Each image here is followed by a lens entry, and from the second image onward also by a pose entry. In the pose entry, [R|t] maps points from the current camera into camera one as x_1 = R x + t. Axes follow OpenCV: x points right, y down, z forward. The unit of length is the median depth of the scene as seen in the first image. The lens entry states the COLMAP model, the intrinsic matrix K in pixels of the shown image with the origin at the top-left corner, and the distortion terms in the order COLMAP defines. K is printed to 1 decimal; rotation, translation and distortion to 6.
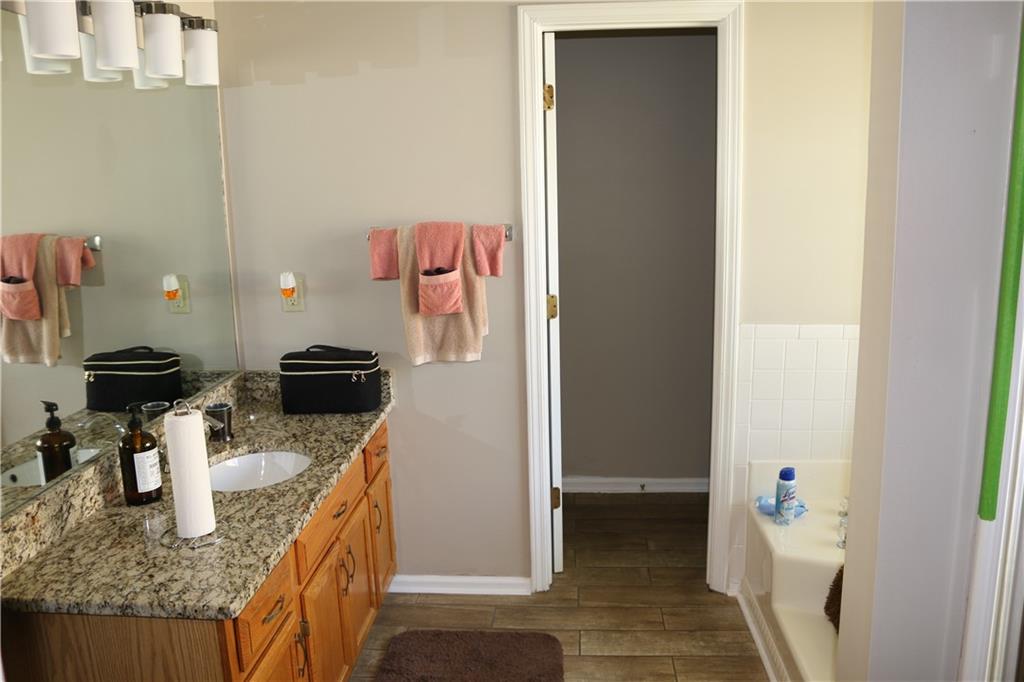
lens RADIAL K [[848.9, 0, 512.4], [0, 848.9, 340.2], [0, 0, 1]] dist [-0.096971, 0.051877]
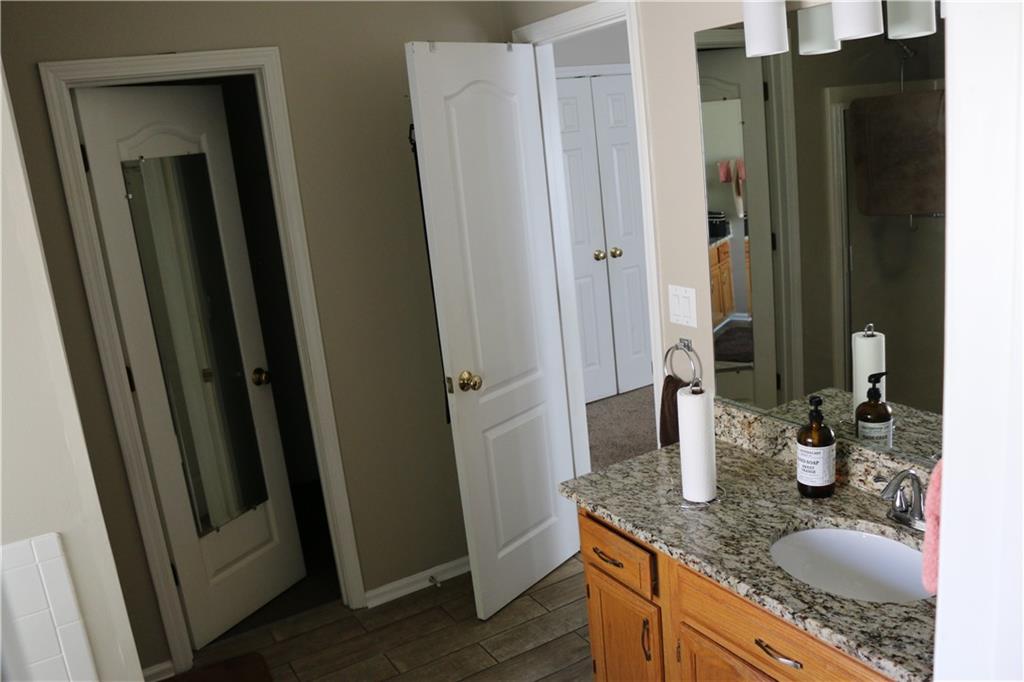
lens RADIAL K [[848.9, 0, 511.0], [0, 848.9, 340.1], [0, 0, 1]] dist [-0.096971, 0.051877]
pose [[-0.815982, 0.231935, -0.529509, 0.313595], [-0.003659, 0.913892, 0.405941, -0.353065], [0.578066, 0.333178, -0.744871, 1.411916]]
